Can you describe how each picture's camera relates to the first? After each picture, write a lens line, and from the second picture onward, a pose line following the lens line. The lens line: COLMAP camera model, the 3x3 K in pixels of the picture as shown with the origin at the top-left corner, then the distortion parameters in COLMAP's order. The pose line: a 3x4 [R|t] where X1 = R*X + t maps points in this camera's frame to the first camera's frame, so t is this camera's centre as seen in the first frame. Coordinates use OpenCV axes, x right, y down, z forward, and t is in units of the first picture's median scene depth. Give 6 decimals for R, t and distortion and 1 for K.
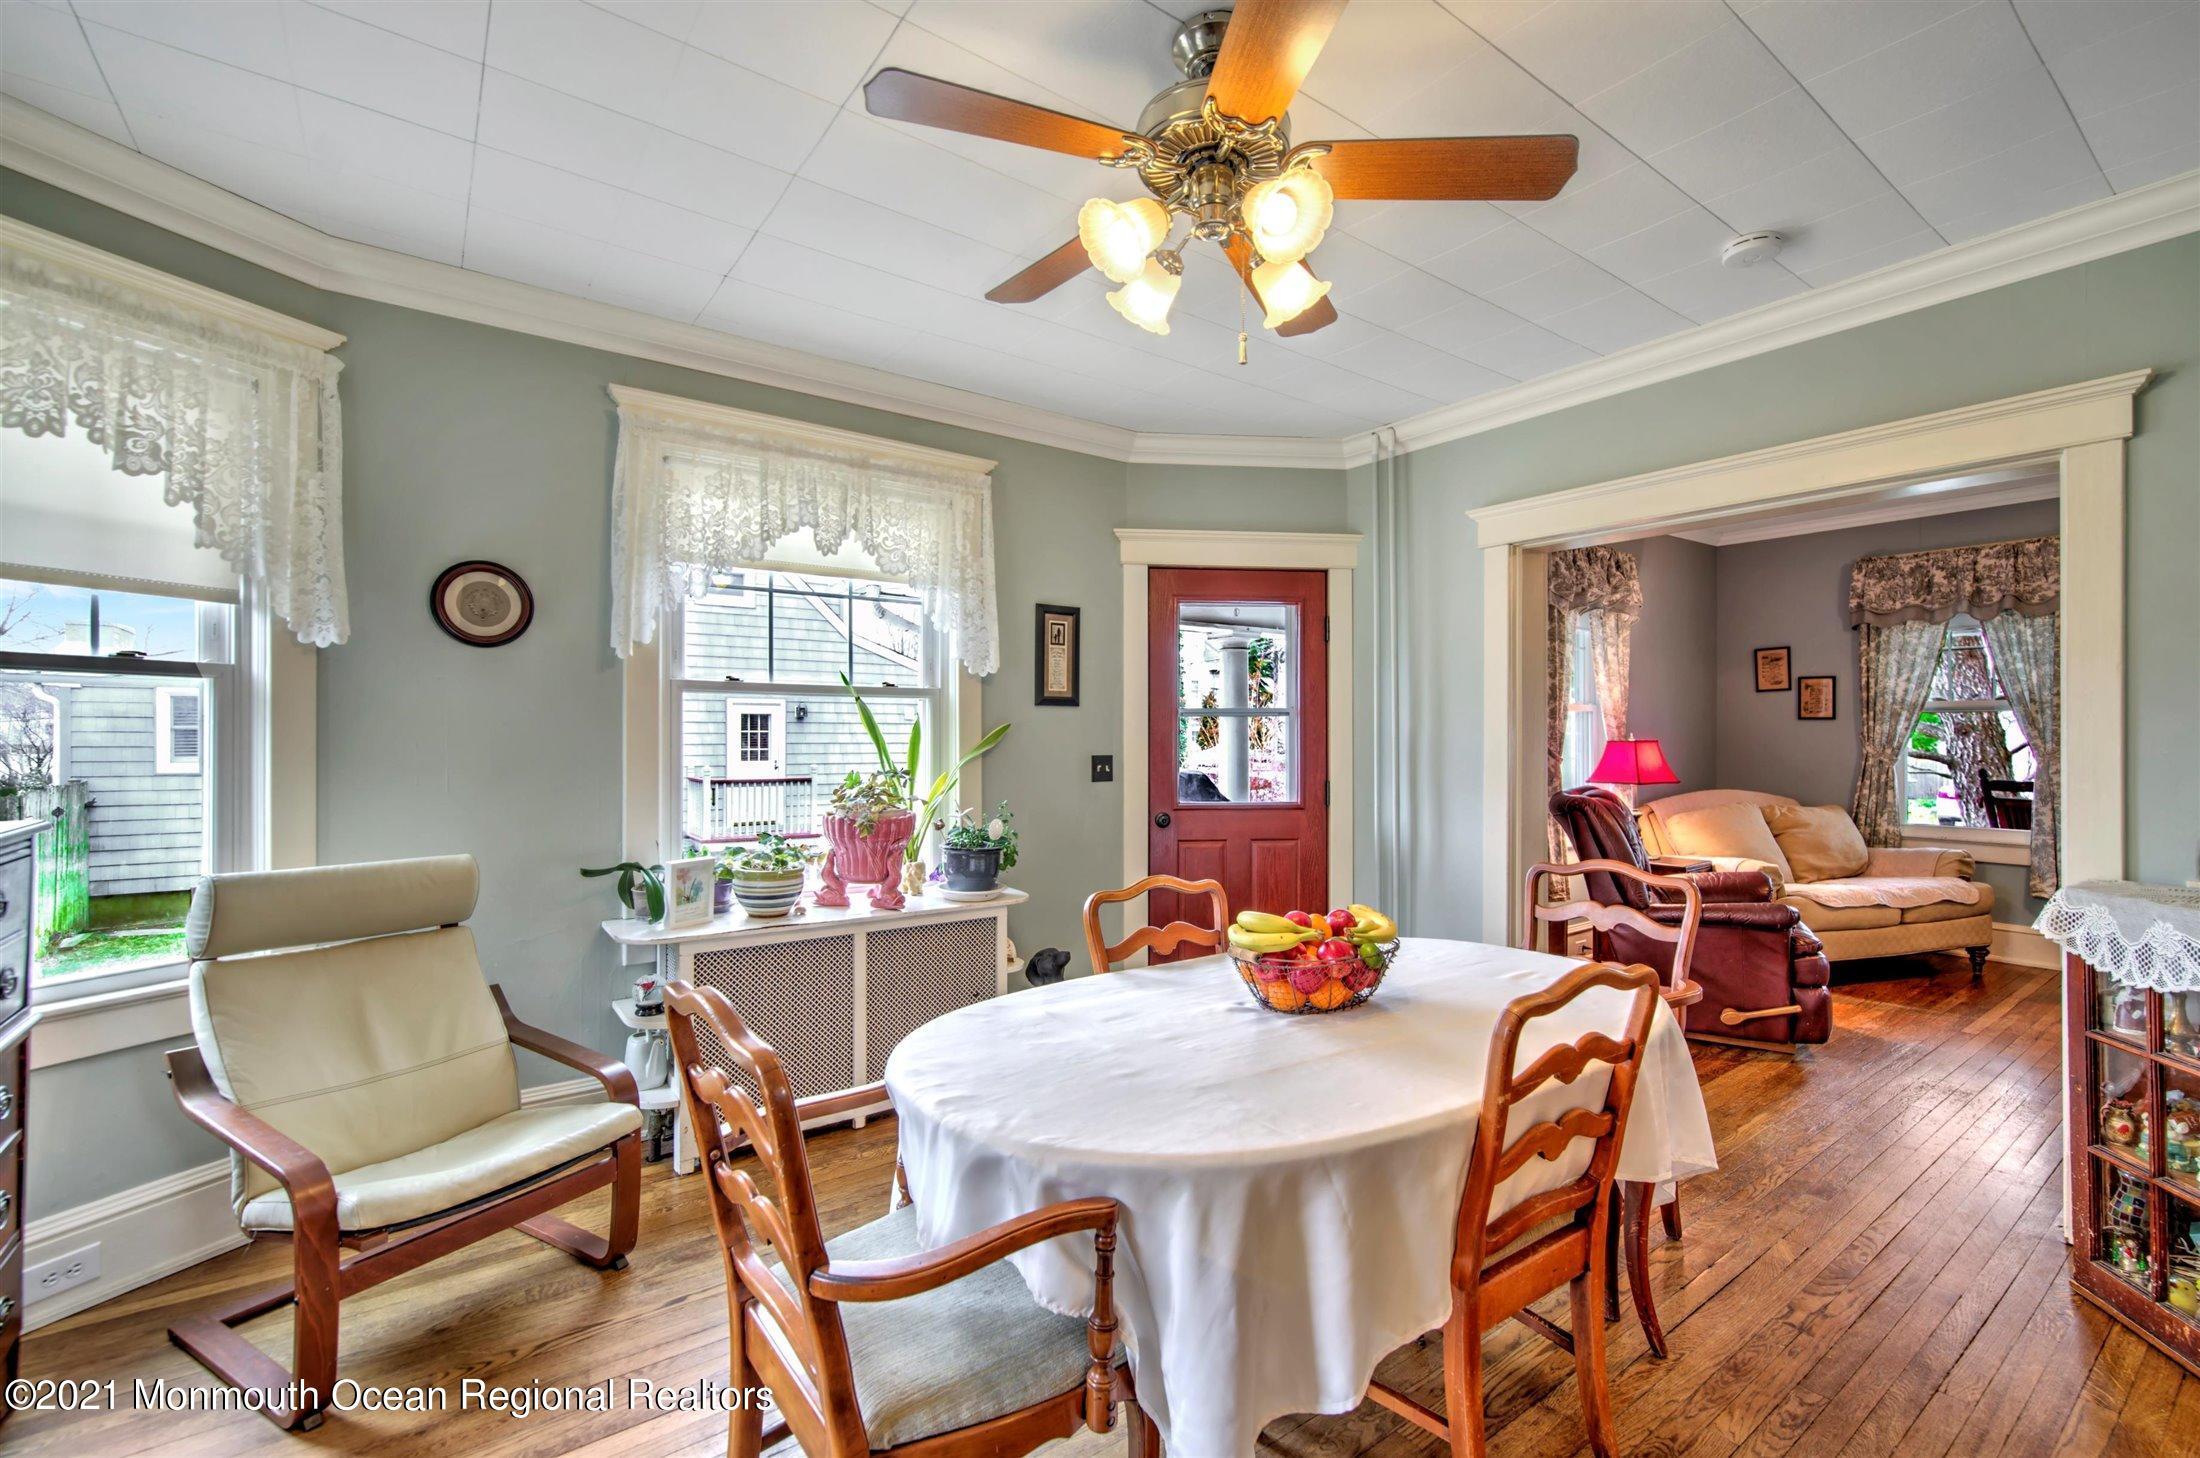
lens RADIAL K [[968.3, 0, 1171.7], [0, 968.3, 725.7], [0, 0, 1]] dist [0.001790, -0.000020]
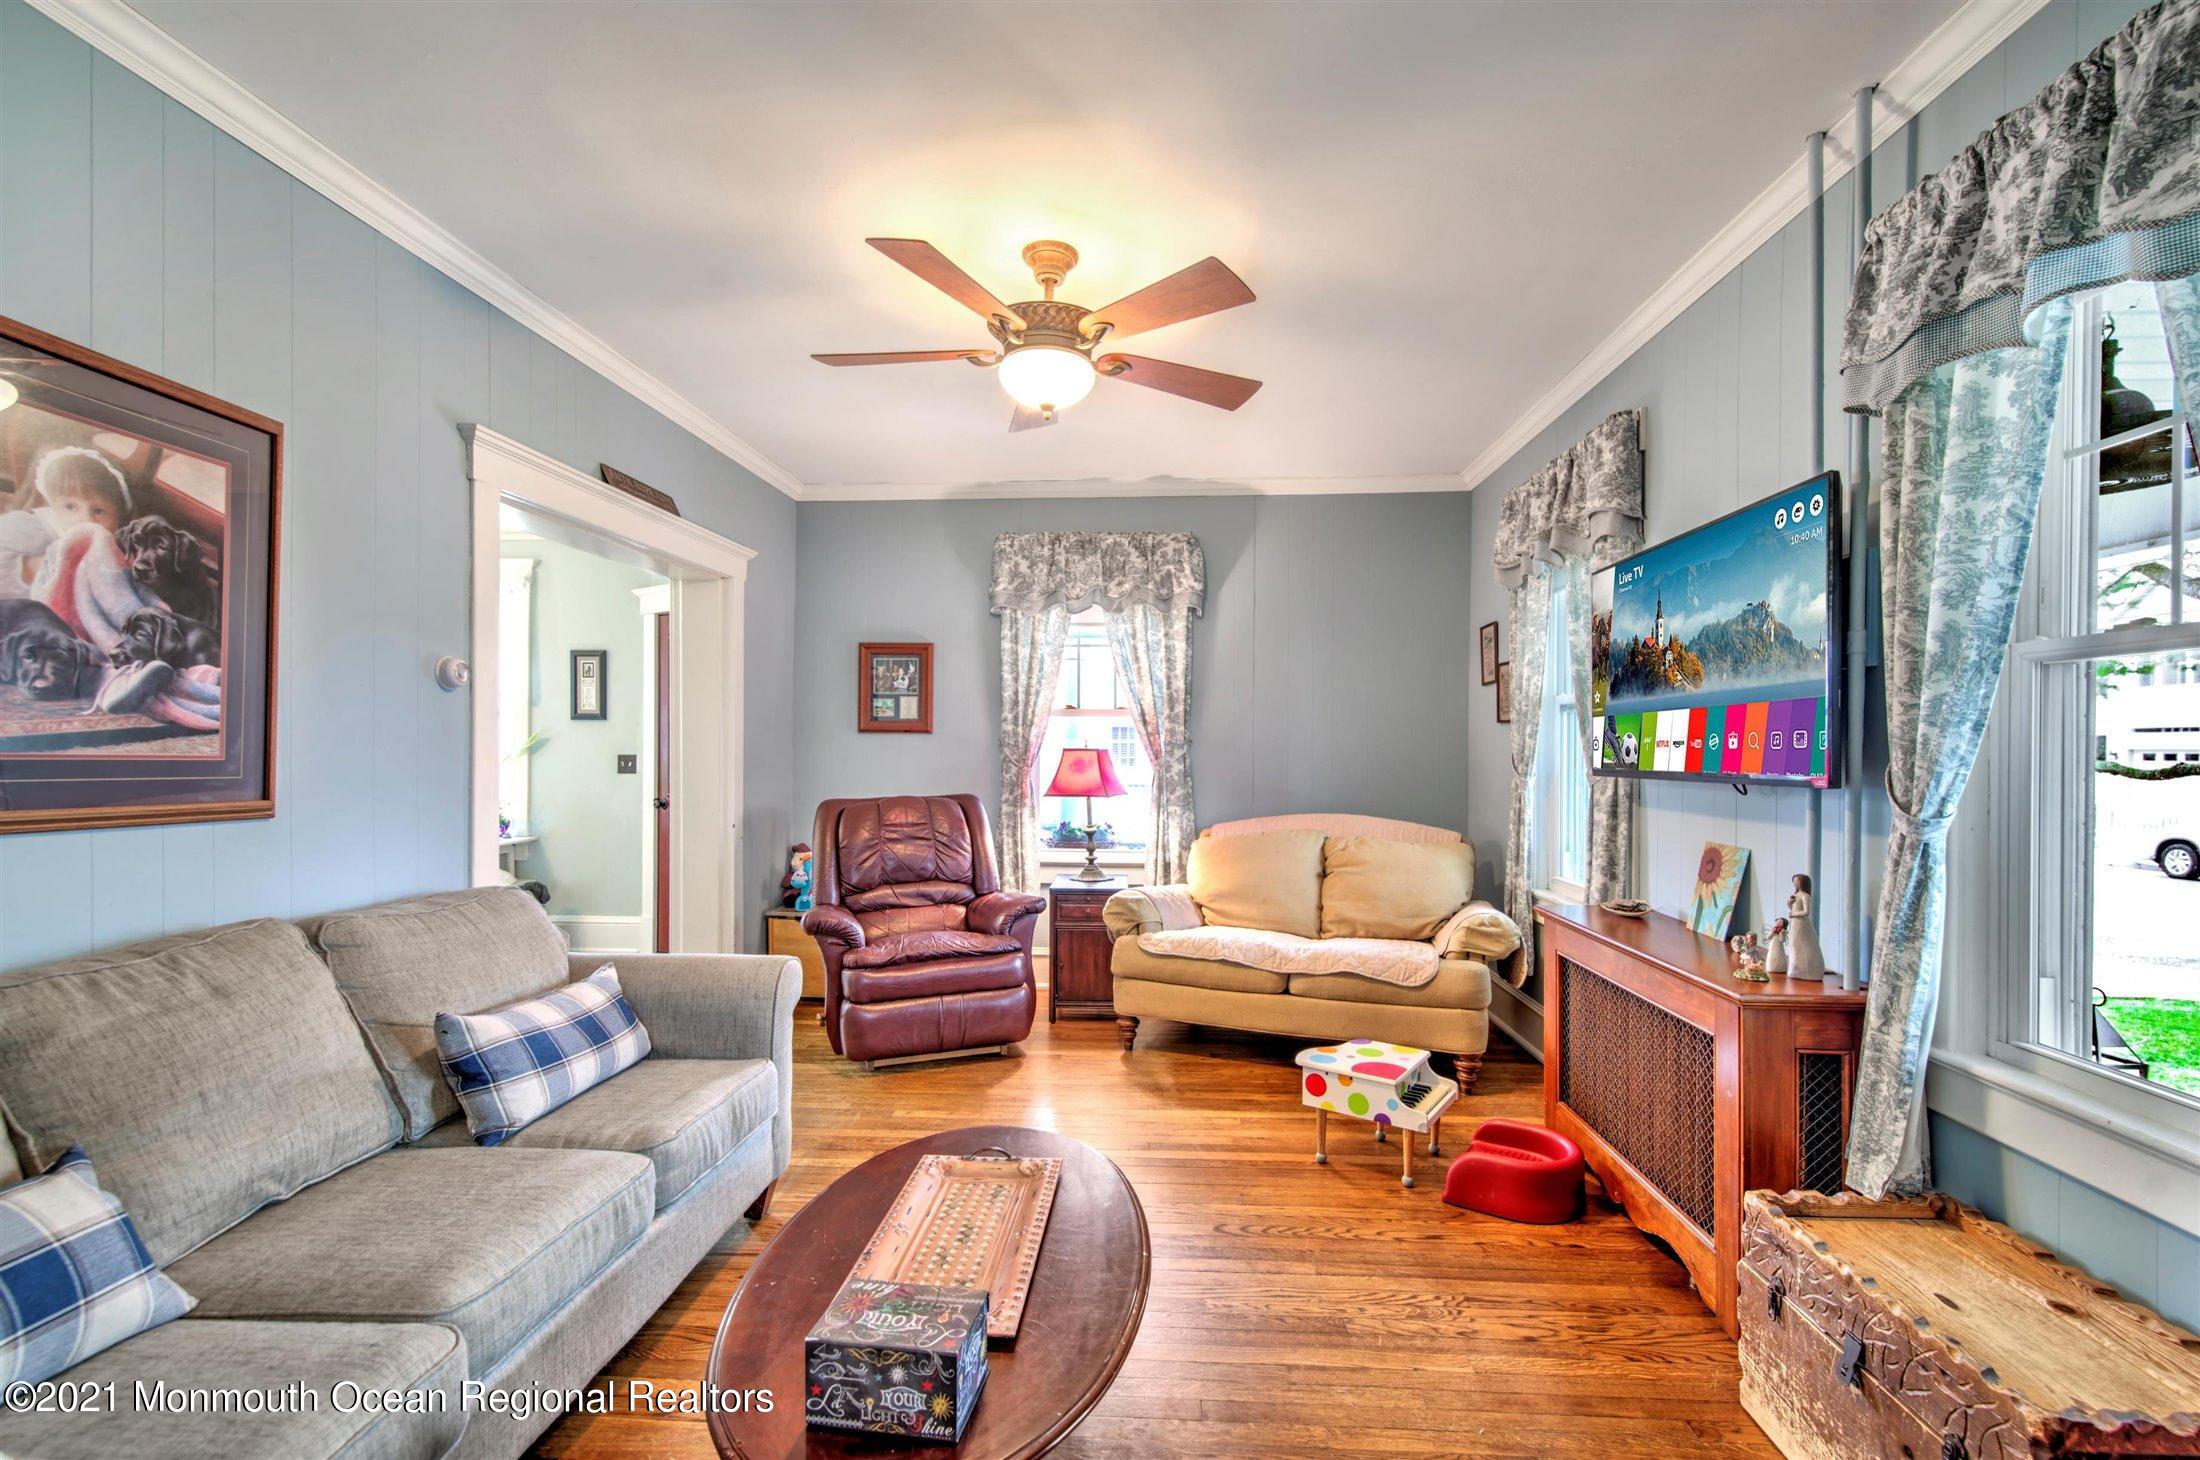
lens RADIAL K [[968.3, 0, 1092.6], [0, 968.3, 737.1], [0, 0, 1]] dist [0.001790, -0.000020]
pose [[0.738427, -0.003208, -0.674326, 1.413965], [0.006272, 0.999978, 0.002110, 0.007233], [0.674304, -0.005787, 0.738431, 0.438926]]
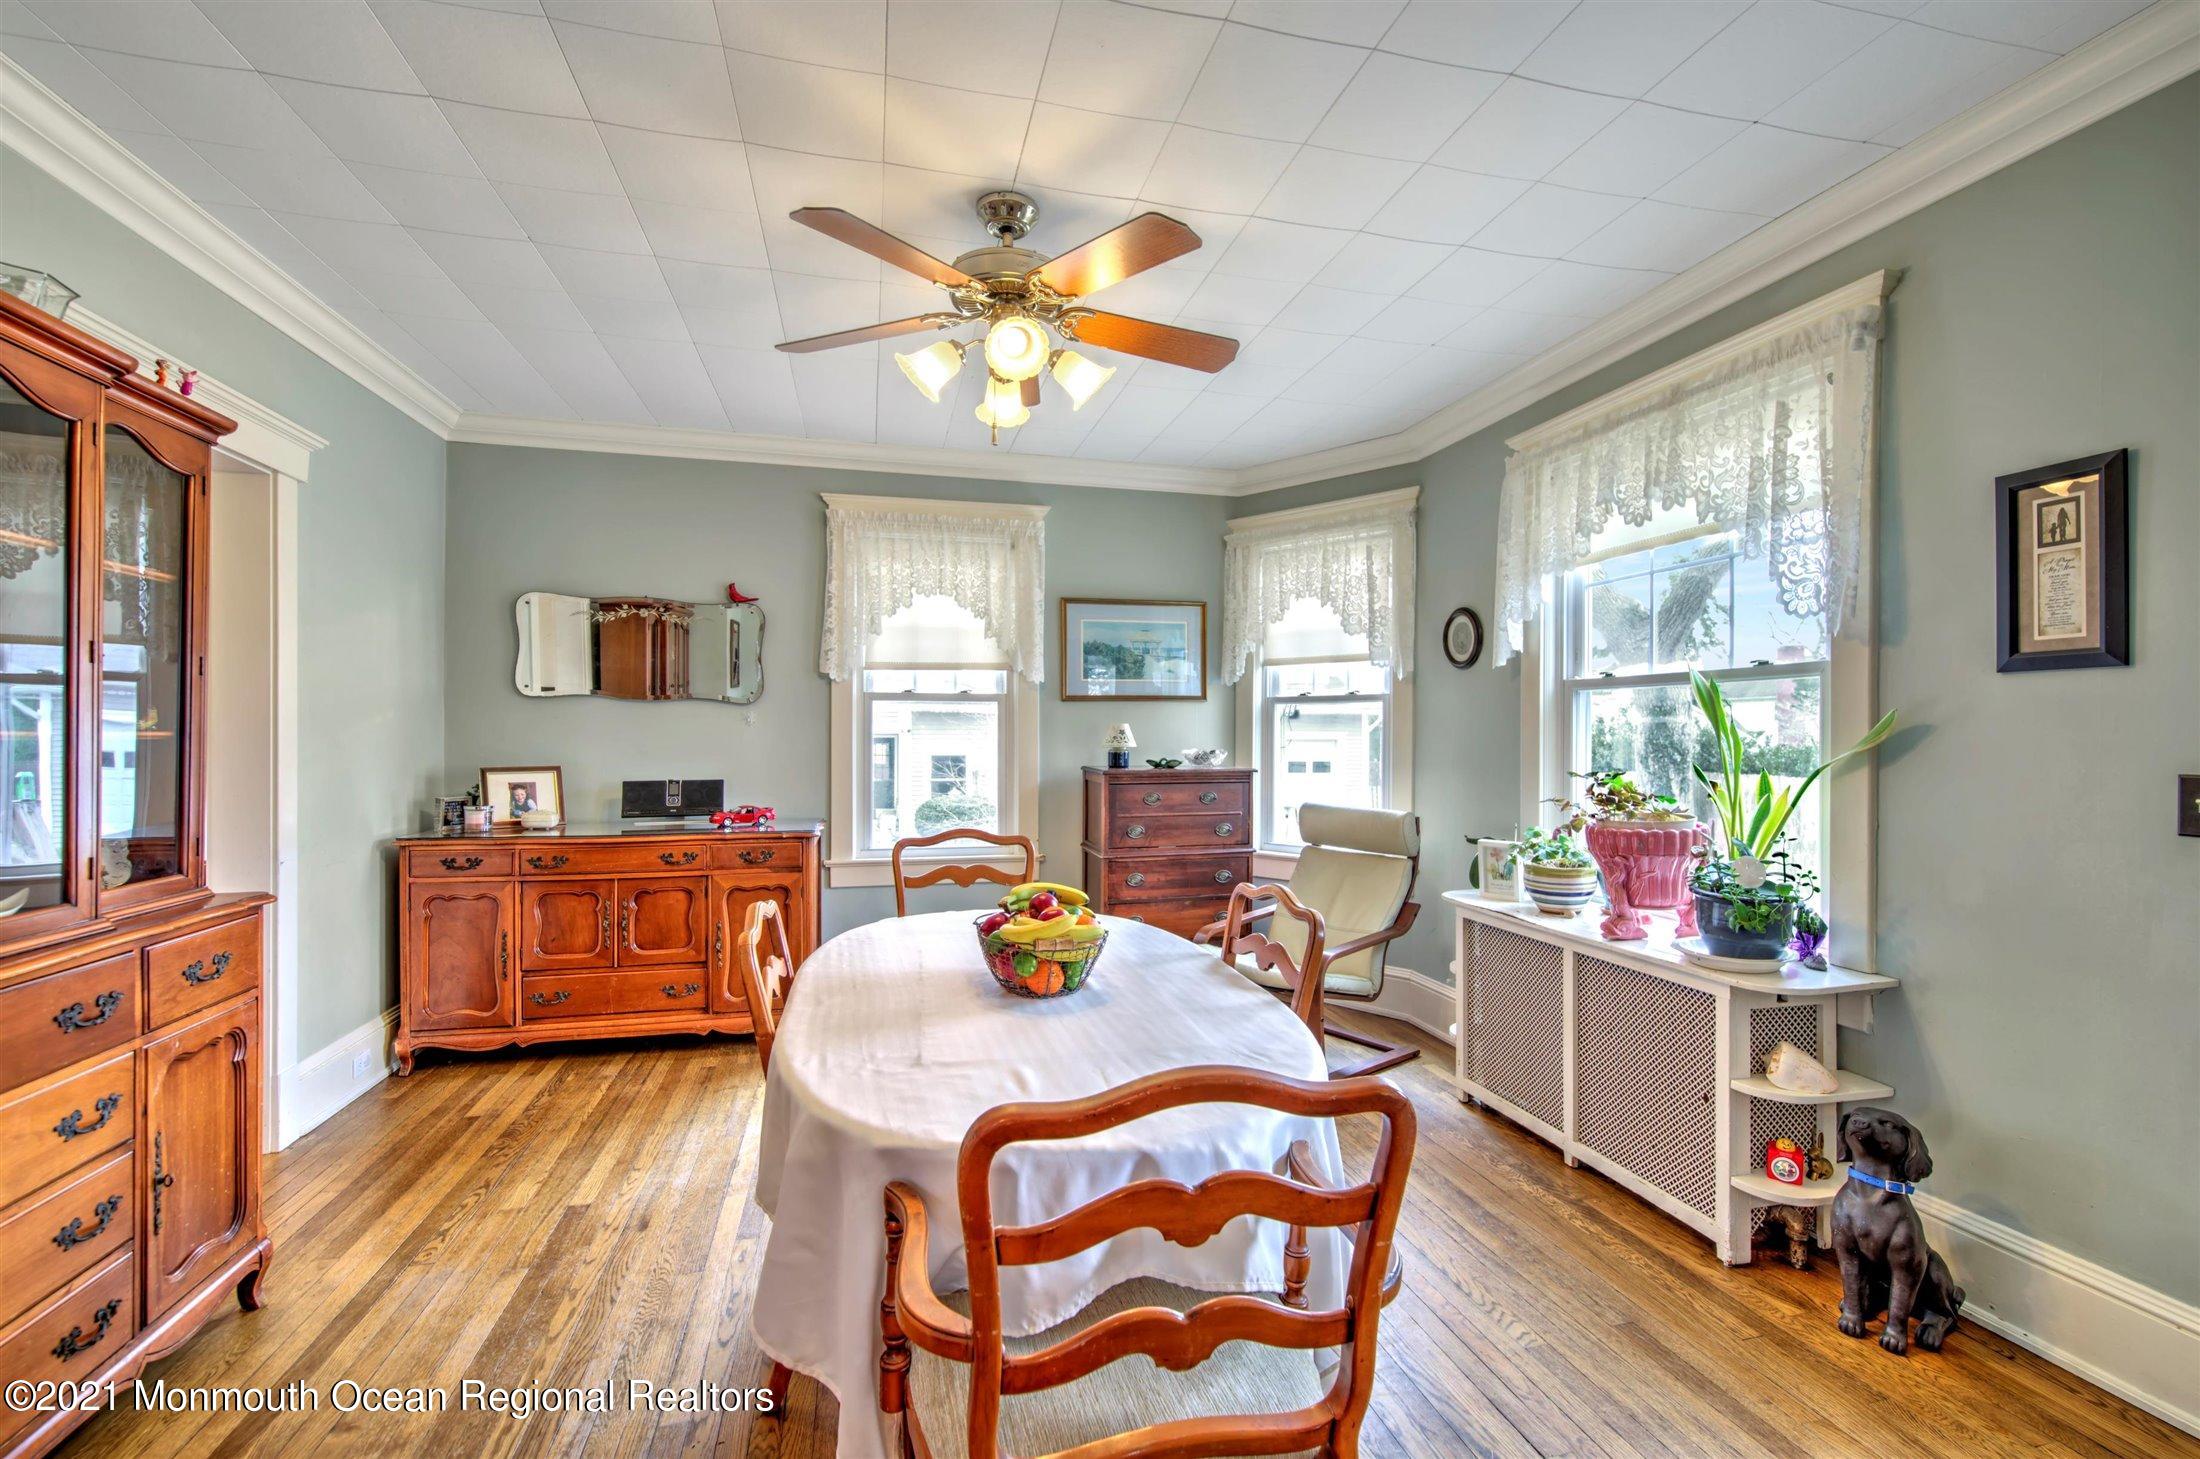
lens RADIAL K [[968.3, 0, 1109.3], [0, 968.3, 732.6], [0, 0, 1]] dist [0.001790, -0.000020]
pose [[-0.412198, -0.001913, -0.911092, 0.525996], [0.009139, 0.999939, -0.006234, 0.009887], [0.911048, -0.010896, -0.412155, 0.764026]]
